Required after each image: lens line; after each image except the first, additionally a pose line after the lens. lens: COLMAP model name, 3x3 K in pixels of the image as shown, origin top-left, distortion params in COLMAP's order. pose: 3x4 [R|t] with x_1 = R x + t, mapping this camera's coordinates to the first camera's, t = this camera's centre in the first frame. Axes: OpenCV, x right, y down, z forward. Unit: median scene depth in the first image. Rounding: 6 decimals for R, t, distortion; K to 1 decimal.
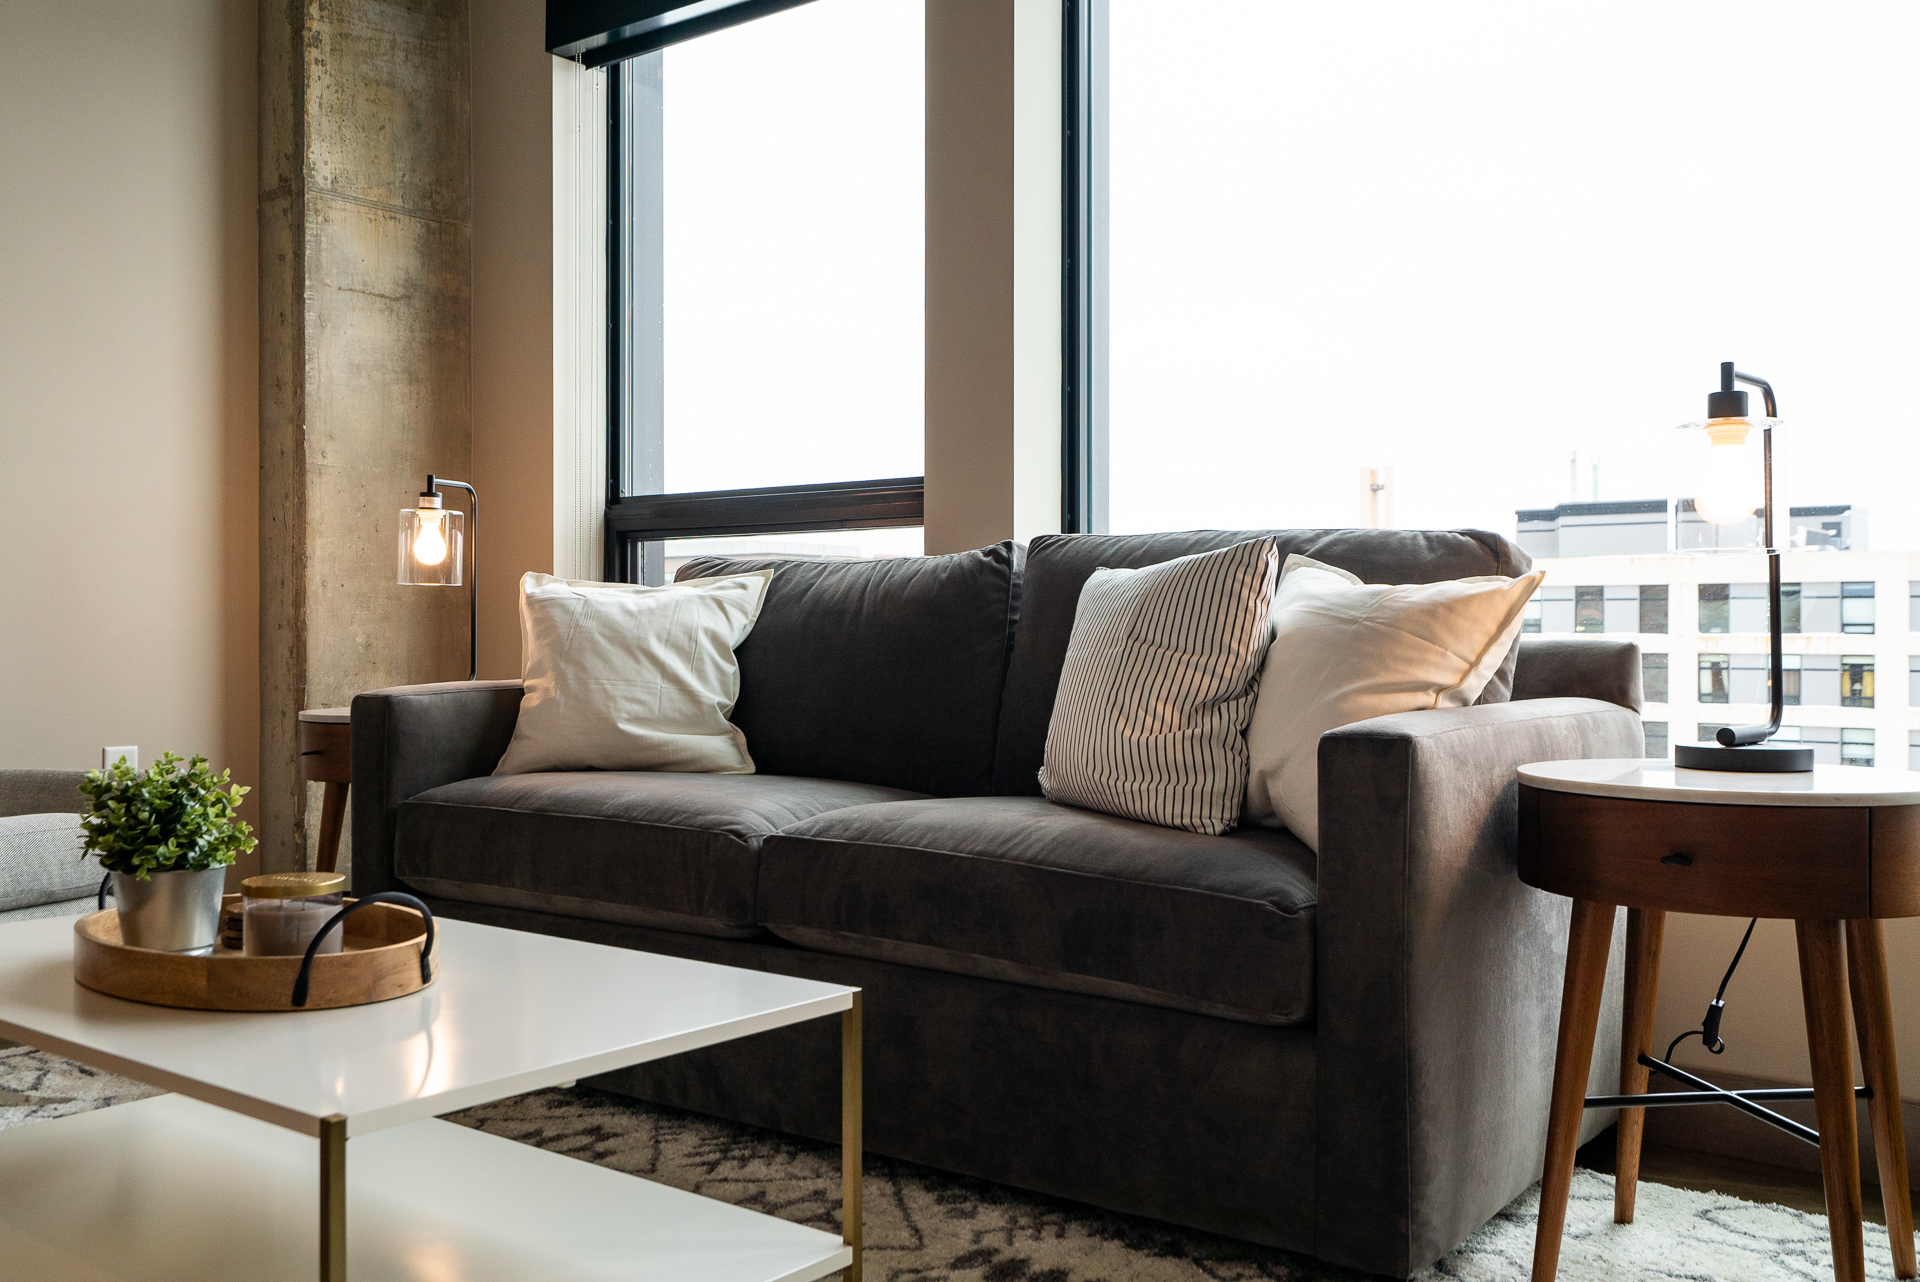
lens RADIAL K [[1745.8, 0, 955.1], [0, 1745.8, 638.0], [0, 0, 1]] dist [0.005420, 0.003441]
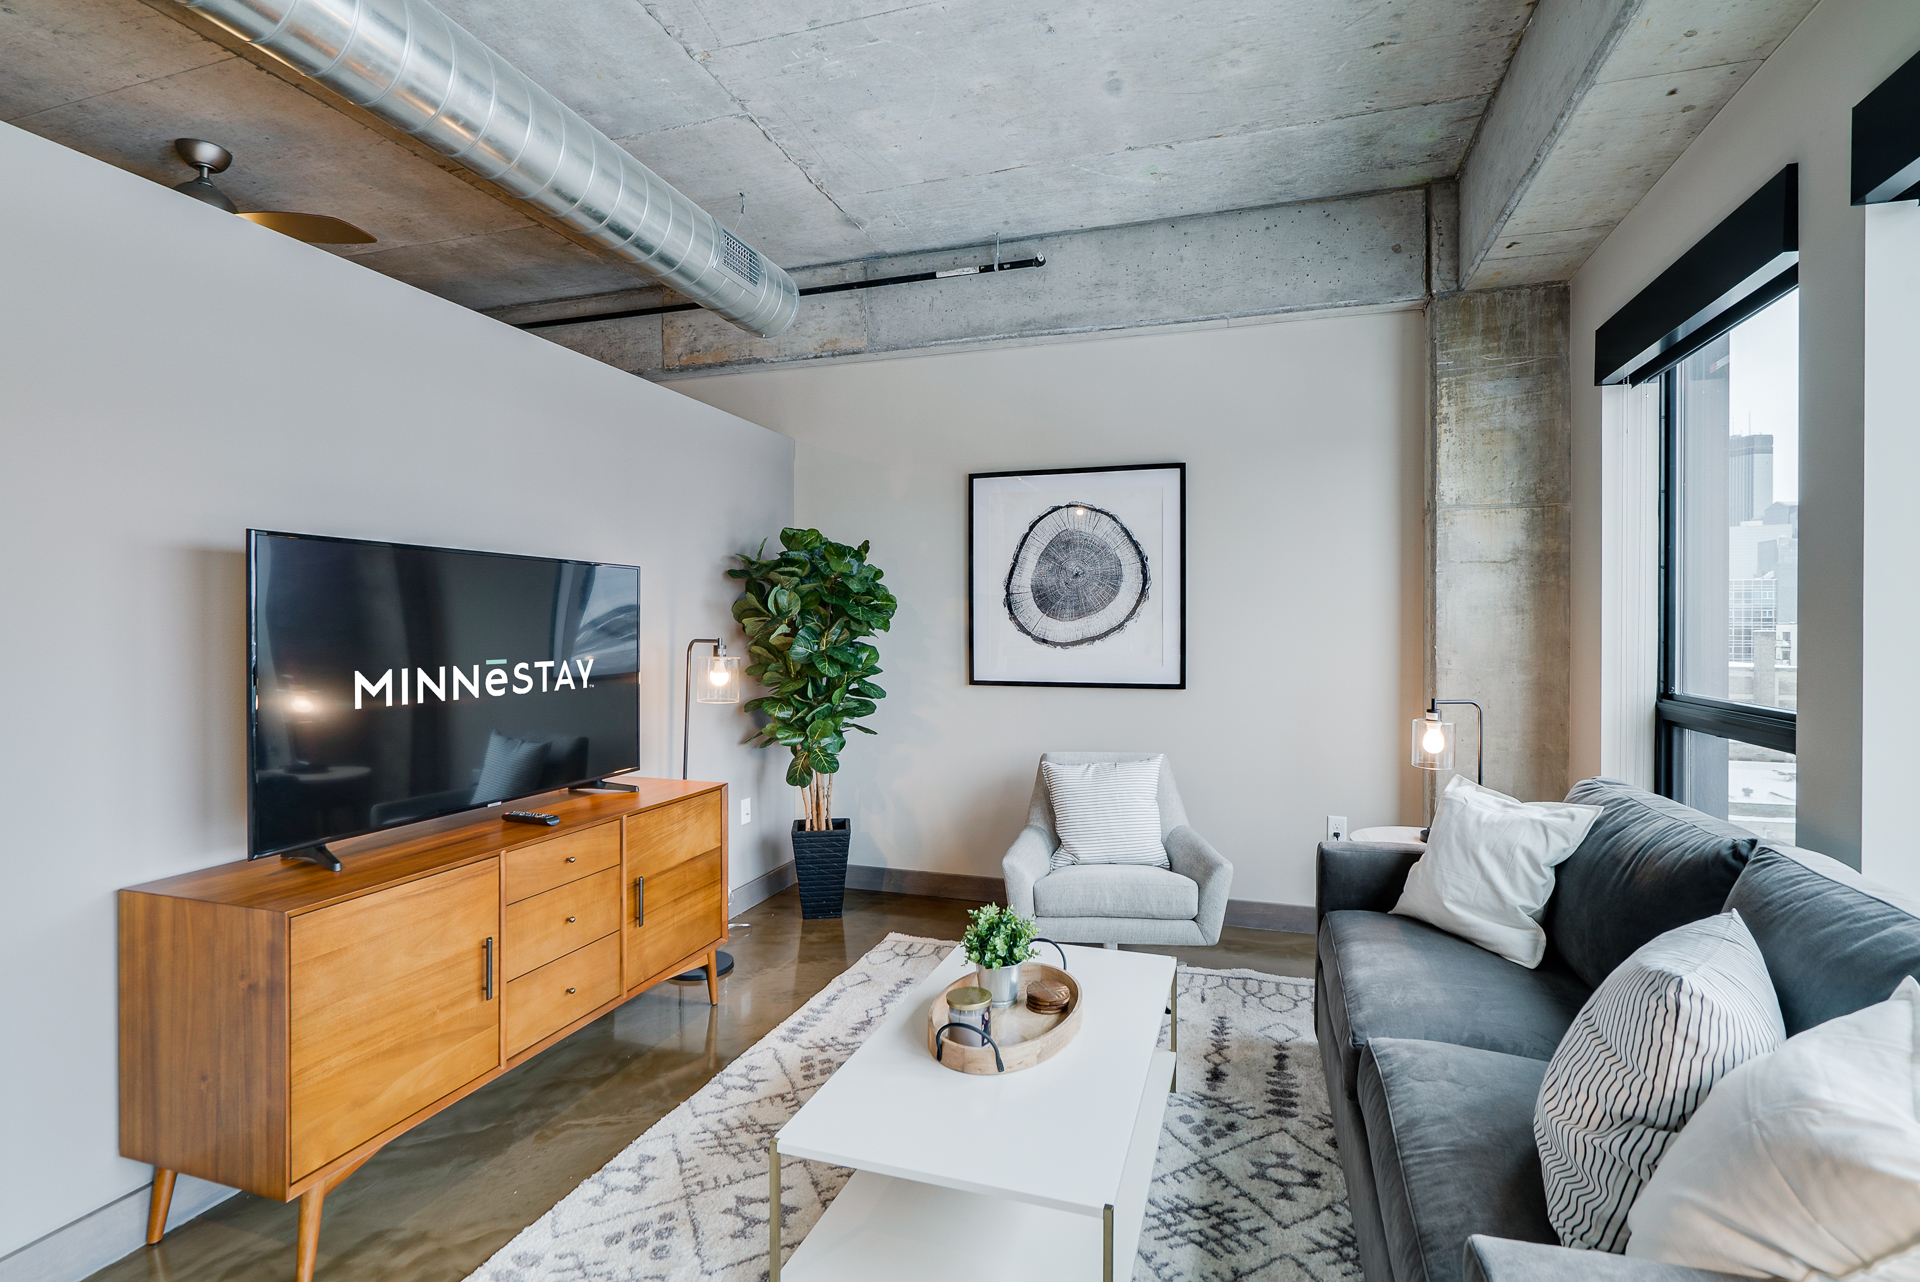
lens RADIAL K [[885.5, 0, 972.9], [0, 885.5, 631.0], [0, 0, 1]] dist [-0.003563, 0.000825]
pose [[0.351970, 0.006894, -0.935986, 0.374964], [-0.006278, 0.999968, 0.005004, -0.186222], [0.935990, 0.004115, 0.352001, 0.367150]]
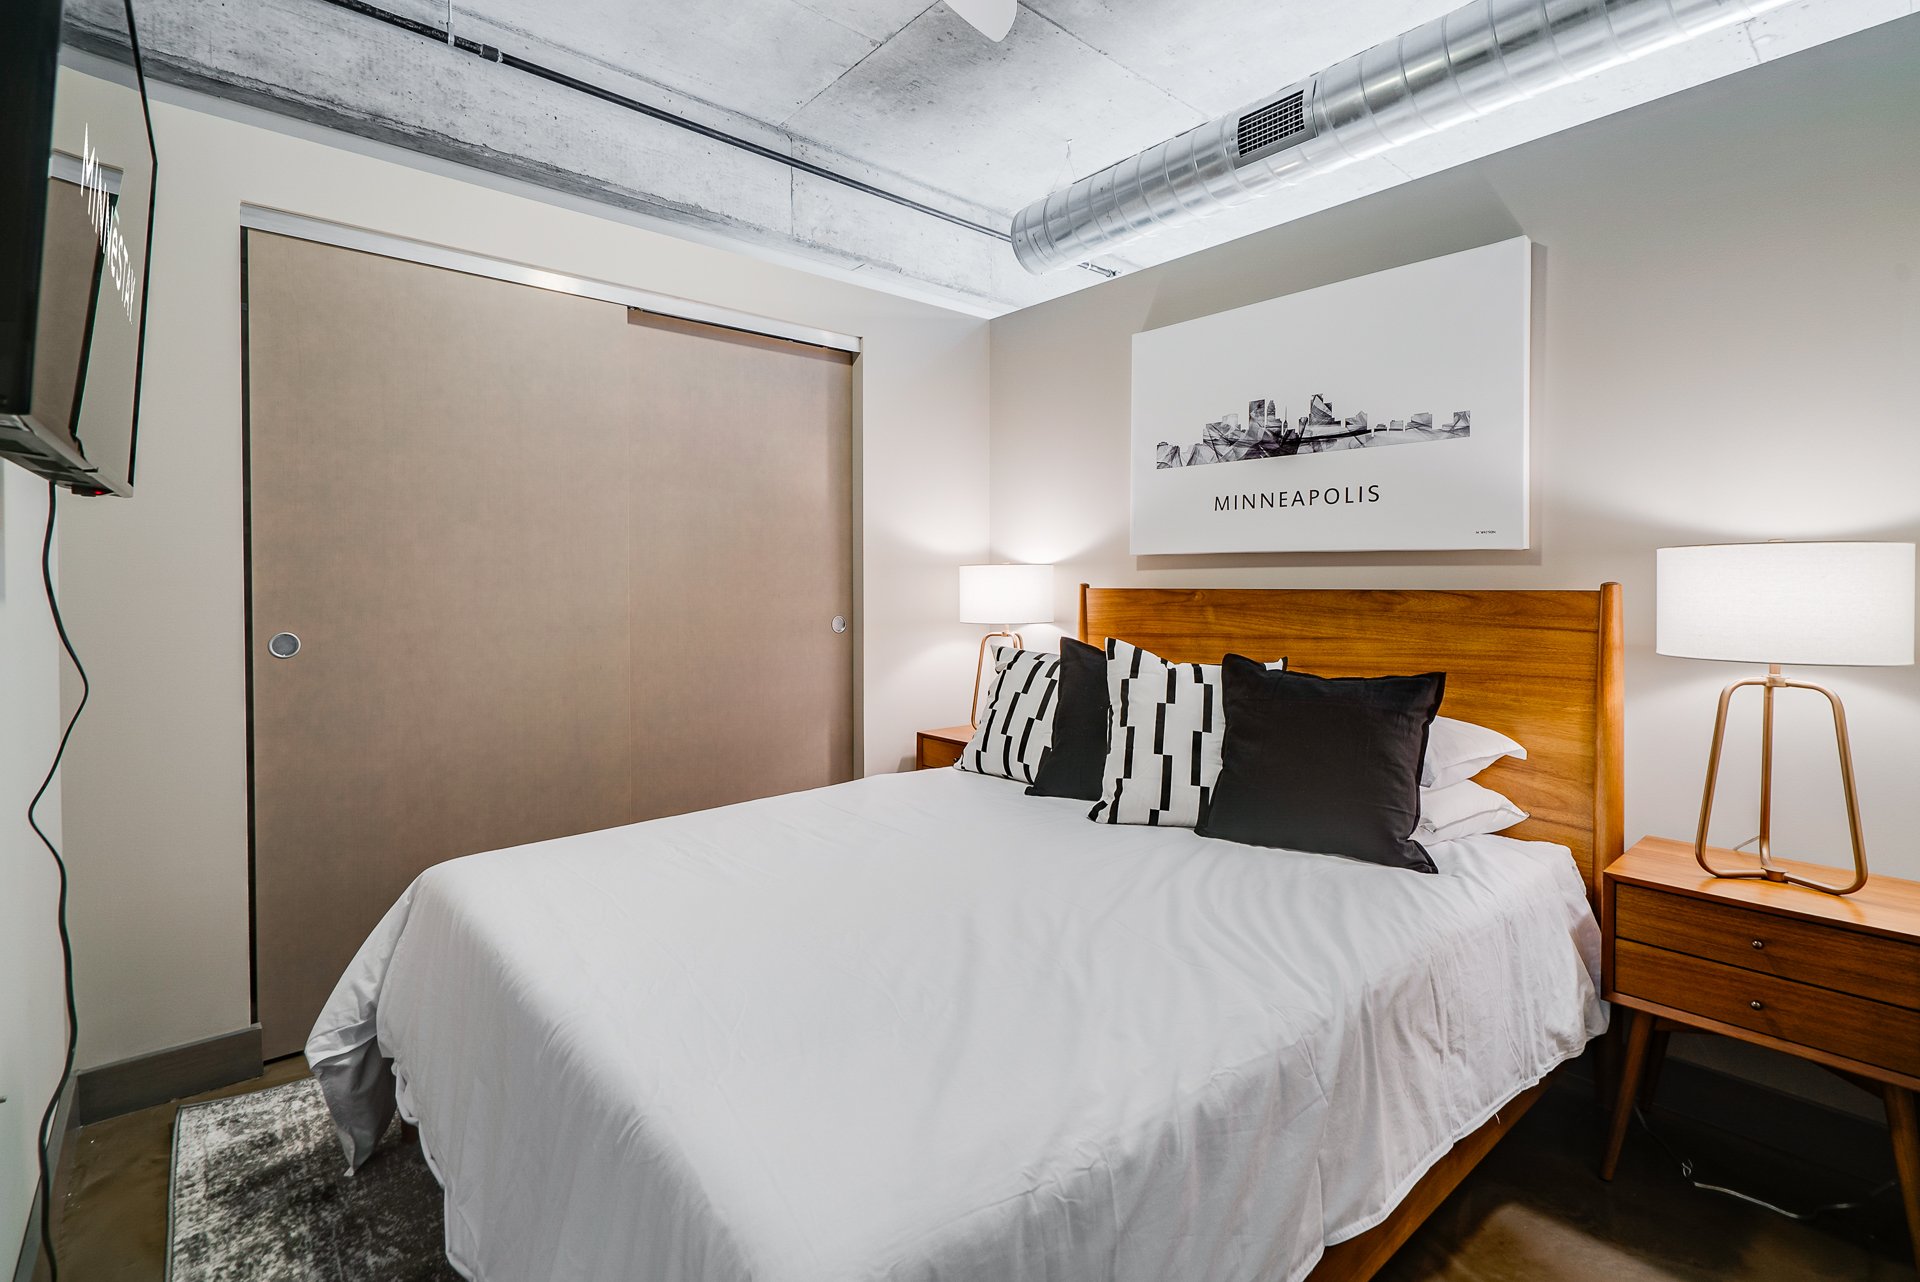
lens RADIAL K [[873.5, 0, 963.7], [0, 873.5, 587.9], [0, 0, 1]] dist [-0.001065, -0.000067]
pose [[0.982644, 0.001262, -0.185496, -0.788419], [-0.001129, 0.999999, 0.000823, -0.135815], [0.185497, -0.000600, 0.982645, -0.763008]]
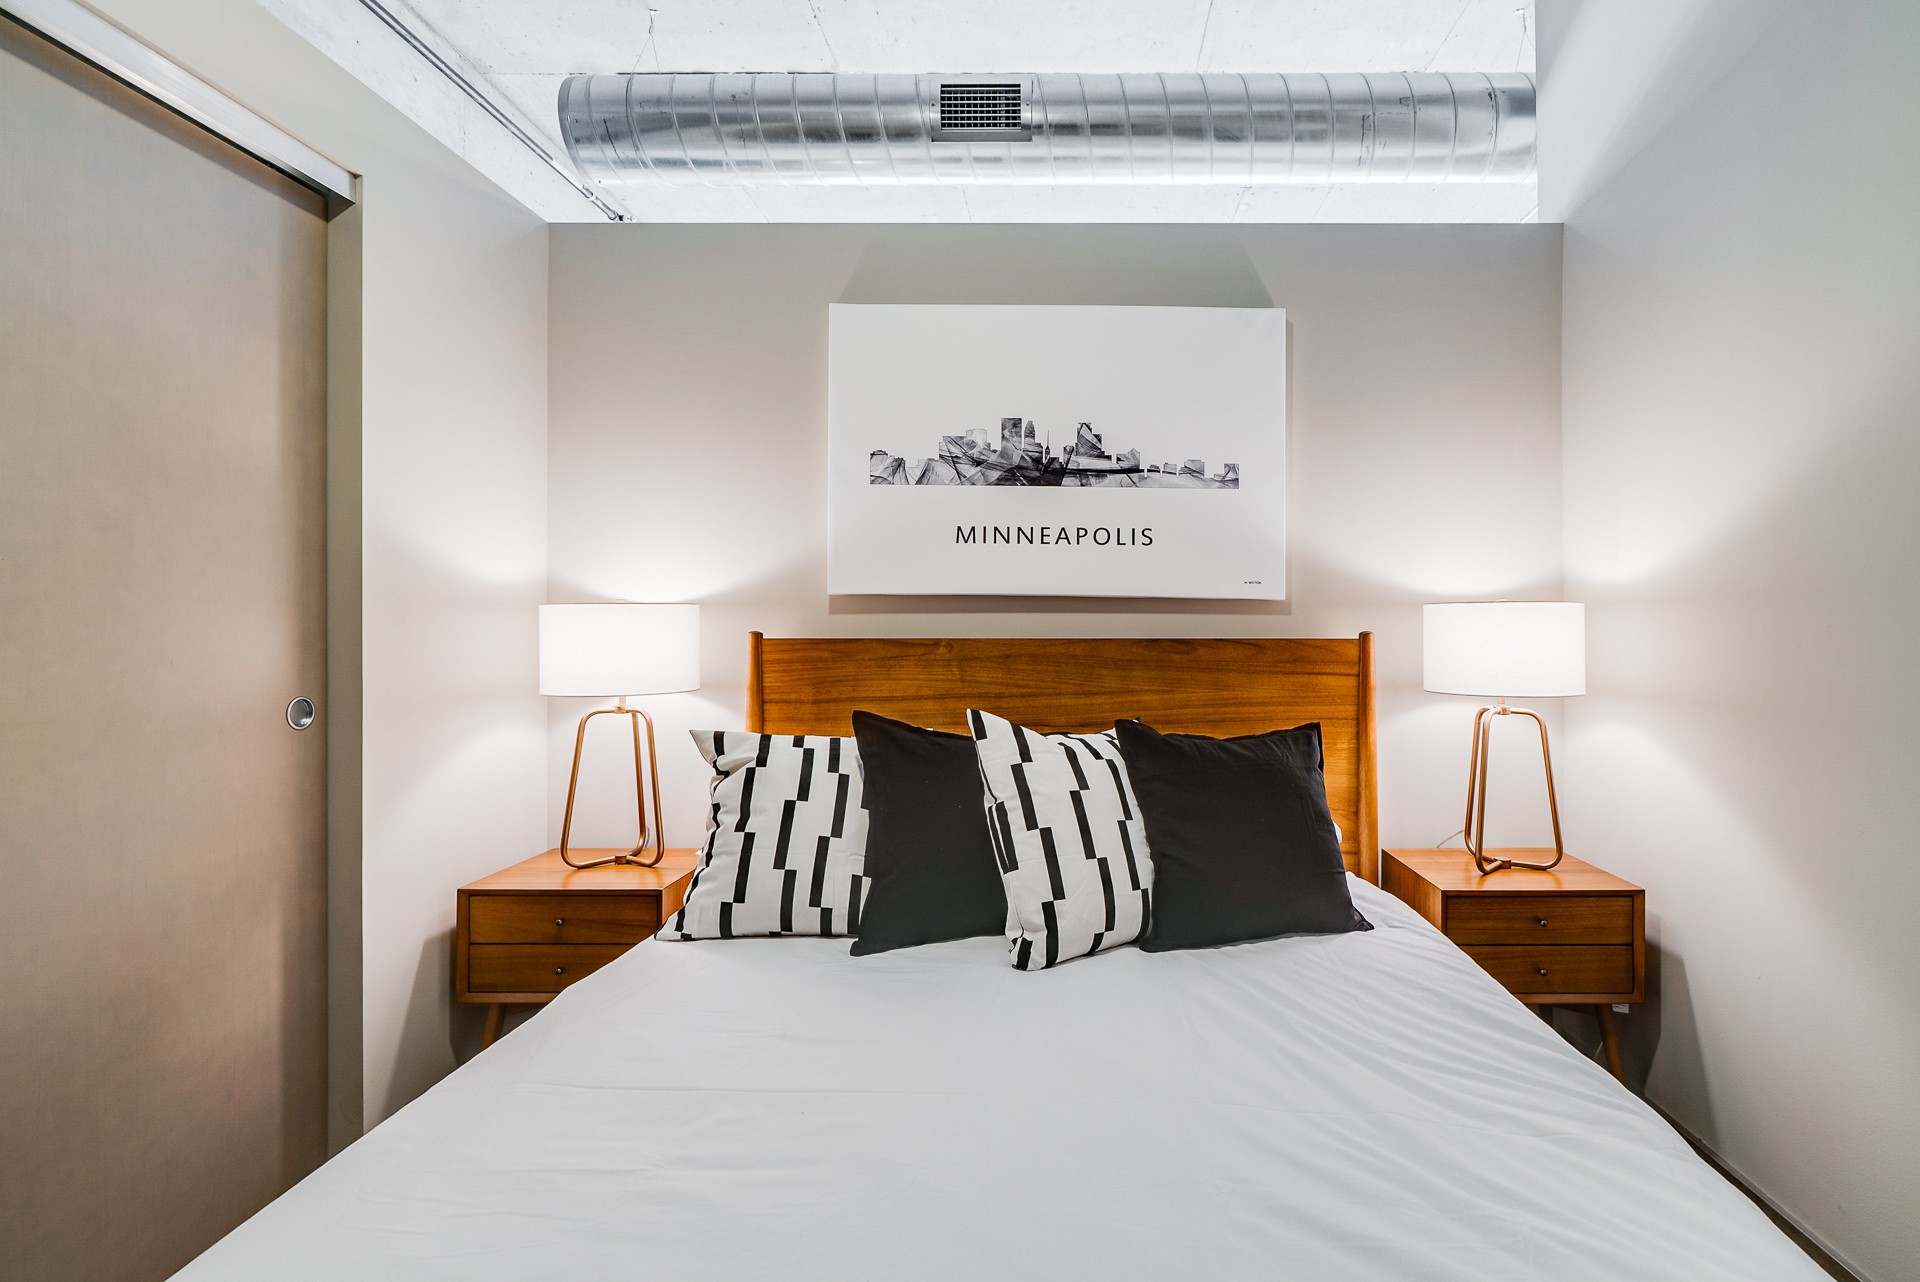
lens RADIAL K [[912.9, 0, 962.3], [0, 912.9, 612.0], [0, 0, 1]] dist [-0.006769, 0.000080]
pose [[0.789115, 0.009714, 0.614169, -1.214254], [0.001533, 0.999841, -0.017784, -0.143695], [-0.614244, 0.014975, 0.788974, -0.404252]]
